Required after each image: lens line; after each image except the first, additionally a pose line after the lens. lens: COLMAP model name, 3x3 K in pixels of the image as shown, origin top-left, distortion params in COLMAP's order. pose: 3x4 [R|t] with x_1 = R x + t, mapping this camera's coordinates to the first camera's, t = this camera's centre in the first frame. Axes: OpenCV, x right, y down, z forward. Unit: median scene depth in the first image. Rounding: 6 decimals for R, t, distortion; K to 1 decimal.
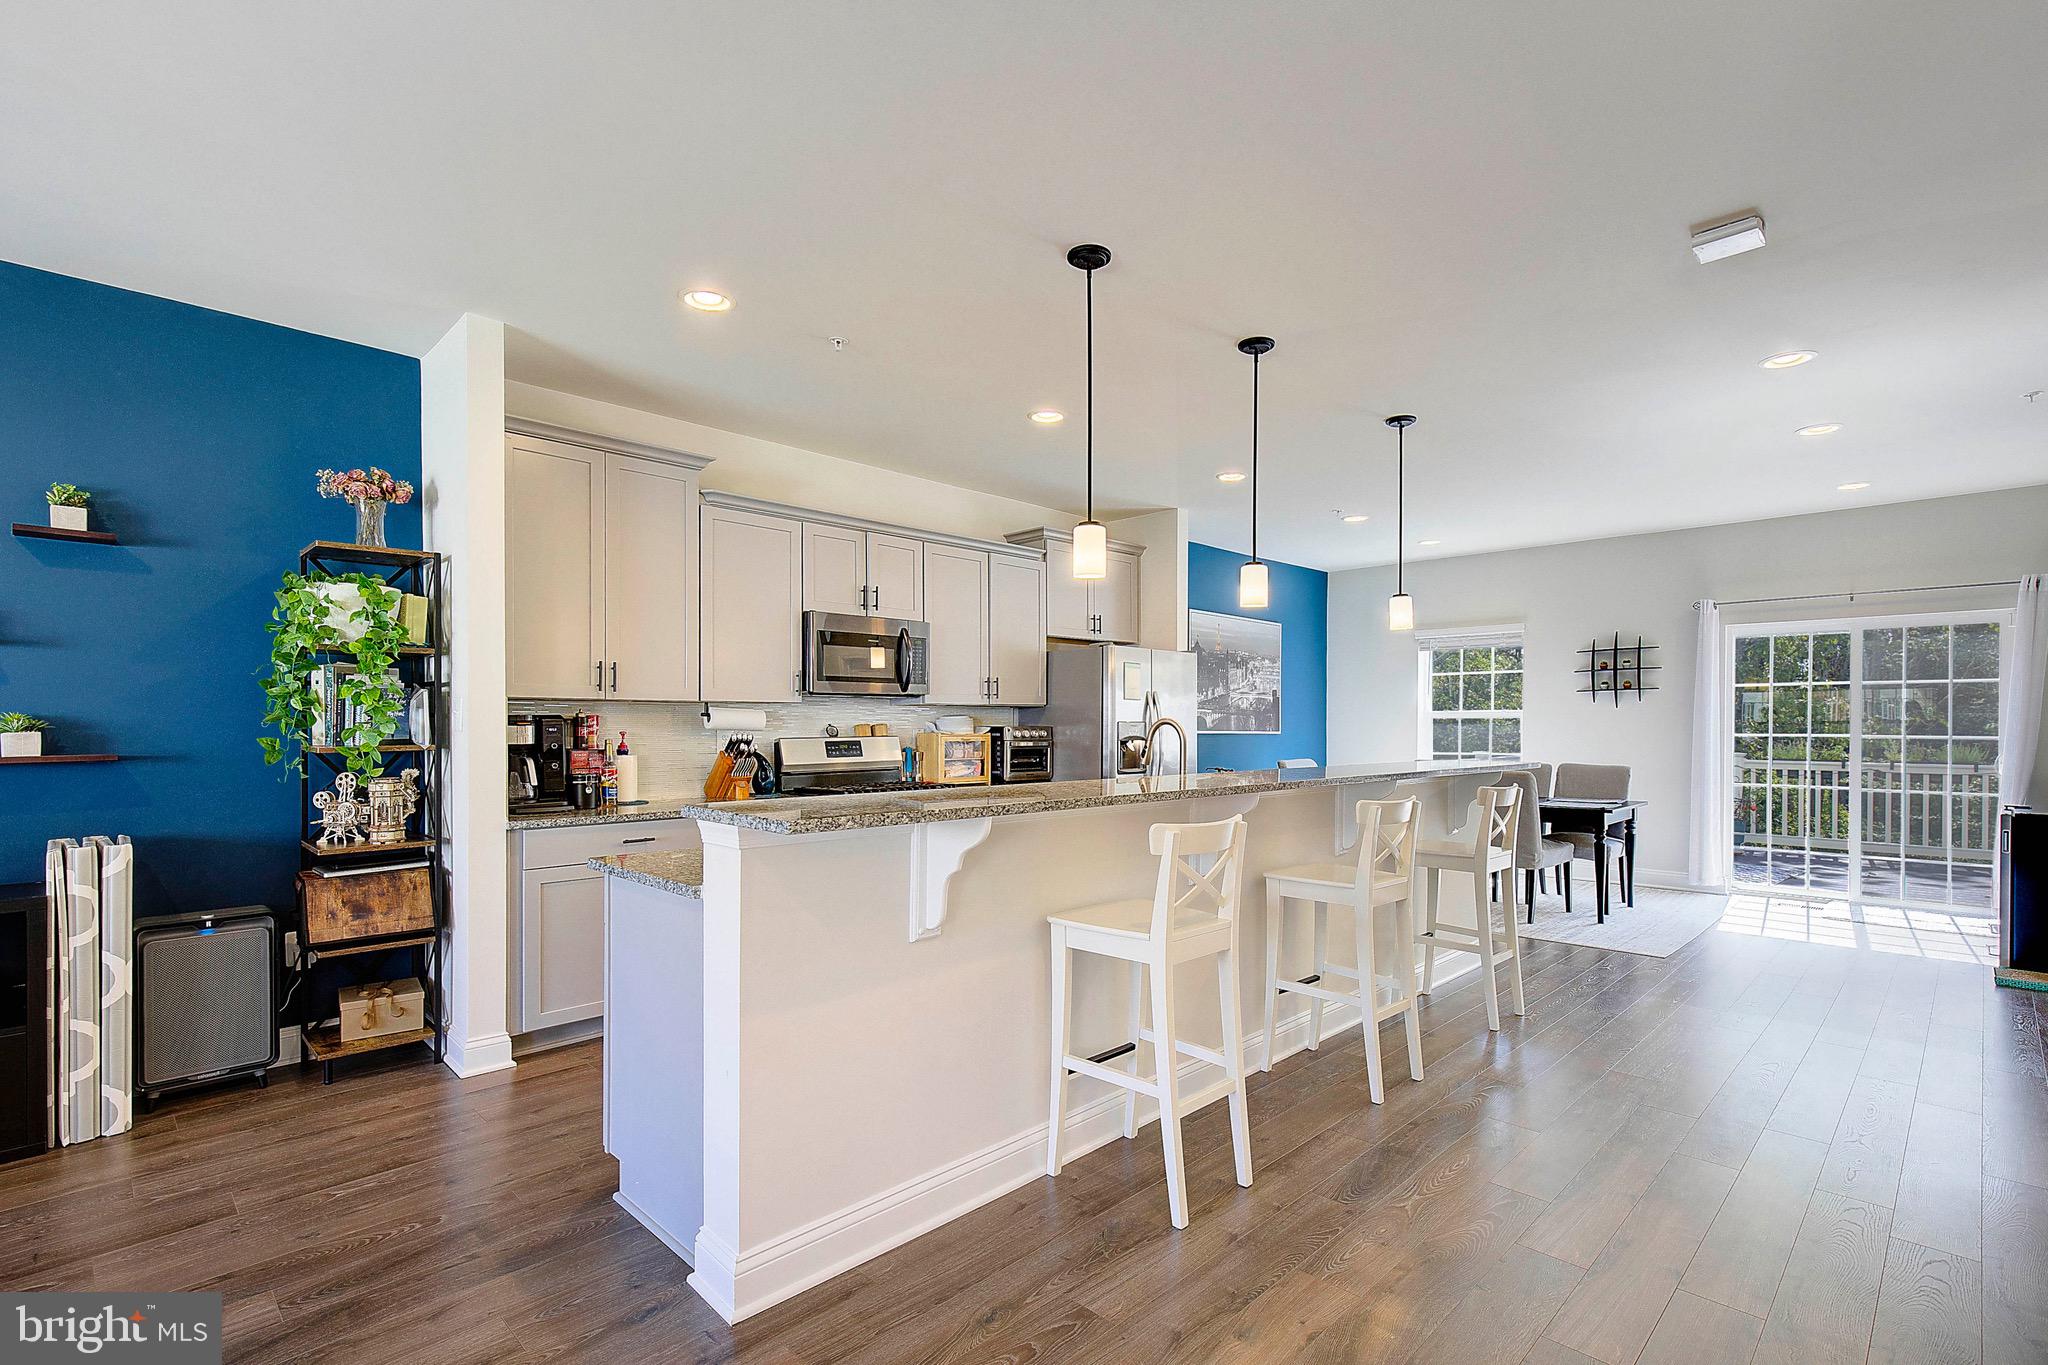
lens RADIAL K [[945.5, 0, 1039.0], [0, 945.5, 726.6], [0, 0, 1]] dist [0.013139, 0.000010]
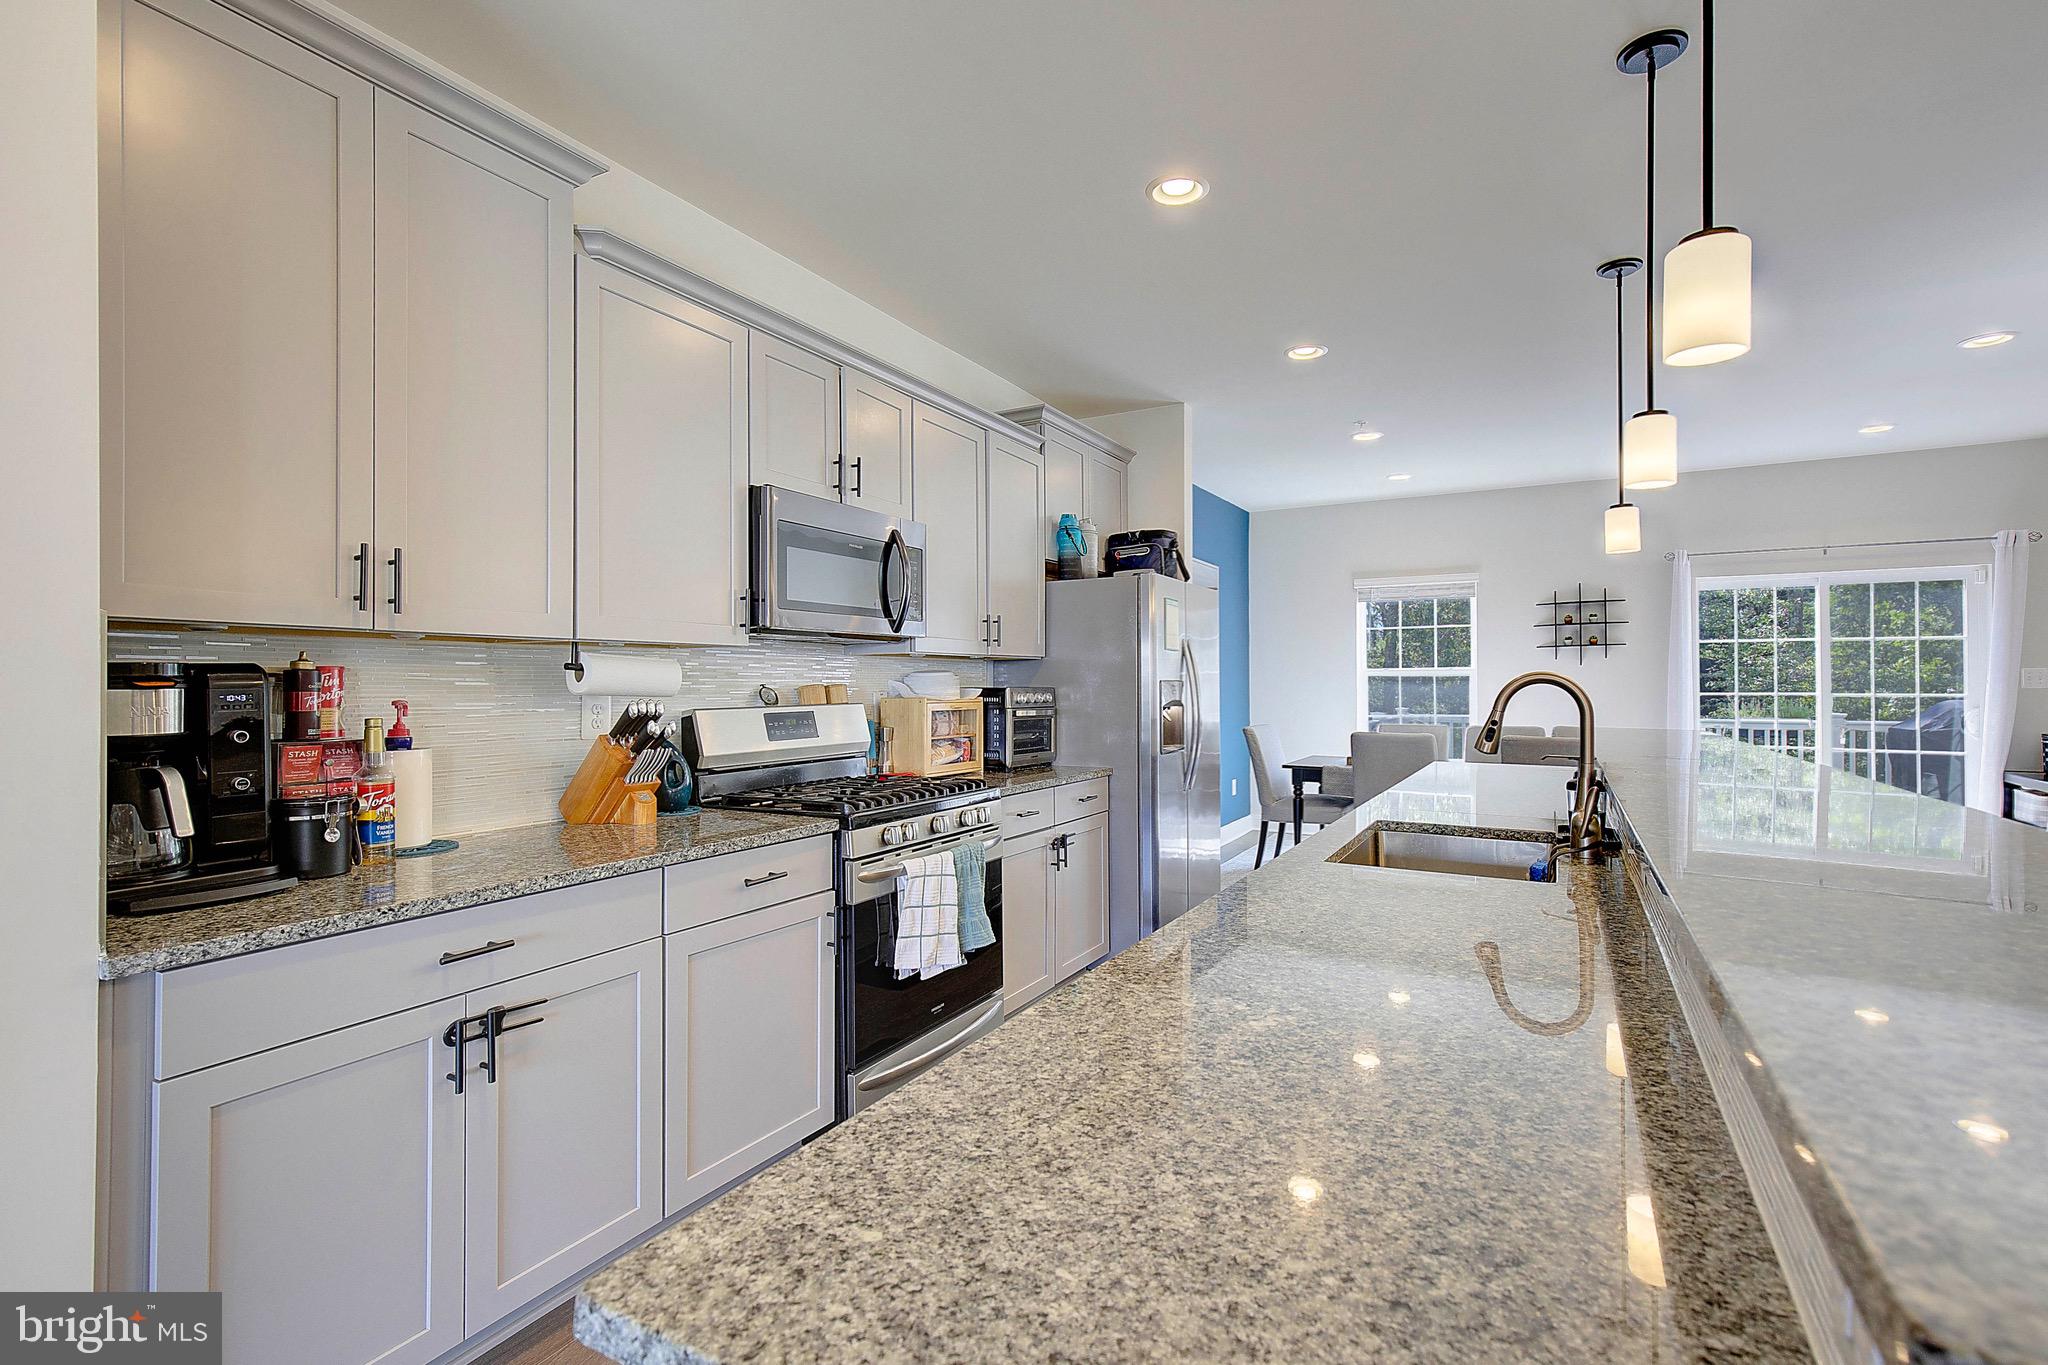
lens RADIAL K [[937.4, 0, 1045.1], [0, 937.4, 673.8], [0, 0, 1]] dist [0.010429, 0.000554]
pose [[0.961145, 0.000447, 0.276045, -0.175331], [0.003505, 0.999898, -0.013824, -0.000422], [-0.276023, 0.014255, 0.961045, 0.307502]]
